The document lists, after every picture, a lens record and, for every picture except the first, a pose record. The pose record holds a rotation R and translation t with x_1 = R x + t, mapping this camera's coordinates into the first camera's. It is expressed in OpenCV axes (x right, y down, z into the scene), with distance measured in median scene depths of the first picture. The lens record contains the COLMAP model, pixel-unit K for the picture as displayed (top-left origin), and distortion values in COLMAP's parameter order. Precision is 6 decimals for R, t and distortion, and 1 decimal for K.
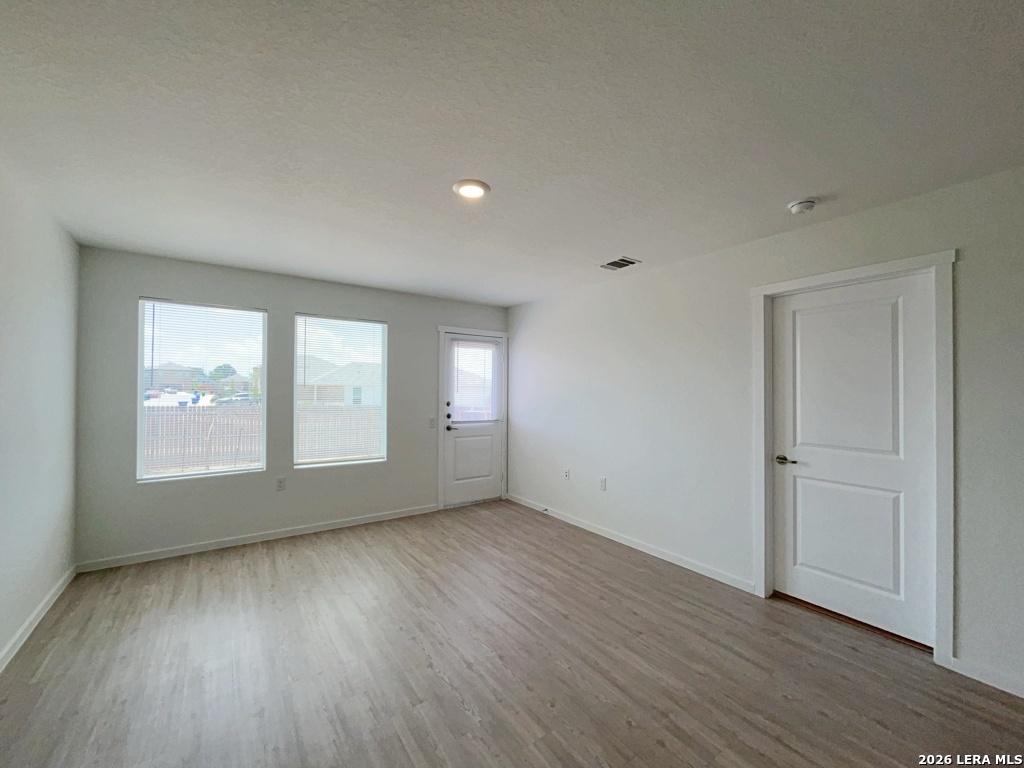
lens RADIAL K [[412.7, 0, 512.1], [0, 412.7, 386.3], [0, 0, 1]] dist [-0.003999, -0.000013]
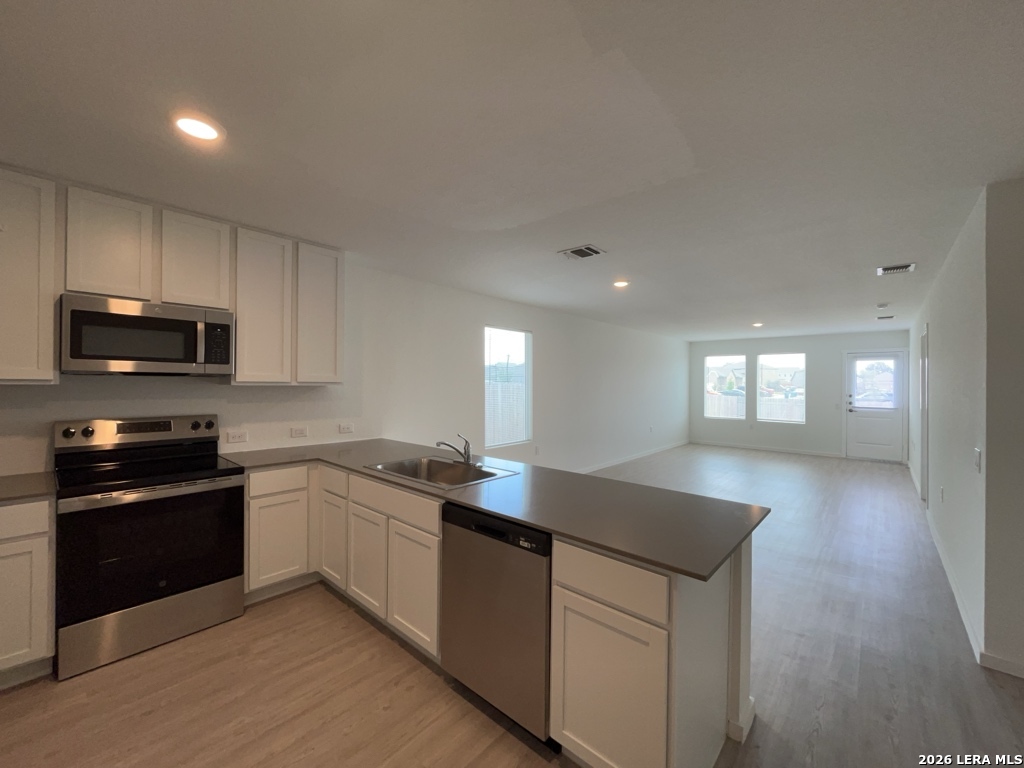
lens RADIAL K [[412.7, 0, 515.3], [0, 412.7, 384.4], [0, 0, 1]] dist [-0.003999, -0.000013]
pose [[0.232928, -0.002056, -0.972492, 1.484191], [-0.000232, 0.999998, -0.002170, -0.000064], [0.972494, 0.000731, 0.232927, -0.912834]]
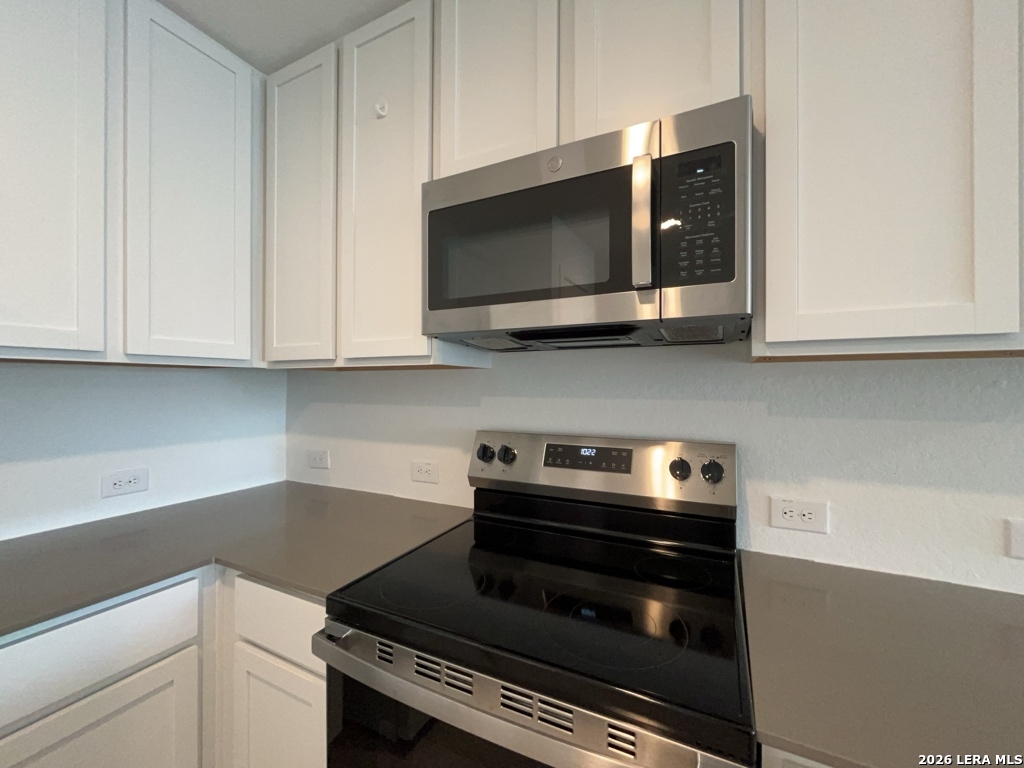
lens RADIAL K [[412.7, 0, 514.7], [0, 412.7, 384.7], [0, 0, 1]] dist [-0.003999, -0.000013]
pose [[-0.881586, -0.011971, -0.471872, 0.881967], [-0.003823, 0.999827, -0.018222, 0.019486], [0.472008, -0.014260, -0.881479, -1.095510]]
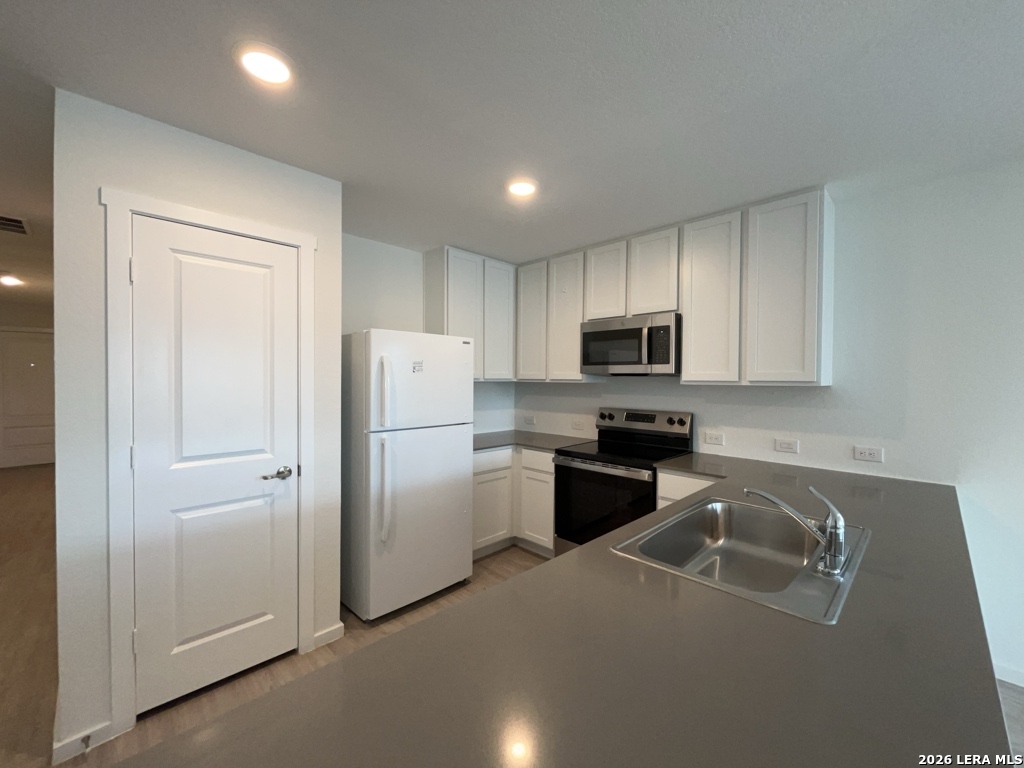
lens RADIAL K [[412.7, 0, 510.7], [0, 412.7, 385.5], [0, 0, 1]] dist [-0.003999, -0.000013]
pose [[-0.987454, -0.011542, -0.157485, 1.079823], [-0.012372, 0.999914, 0.004290, 0.002908], [0.157422, 0.006185, -0.987512, -0.556722]]
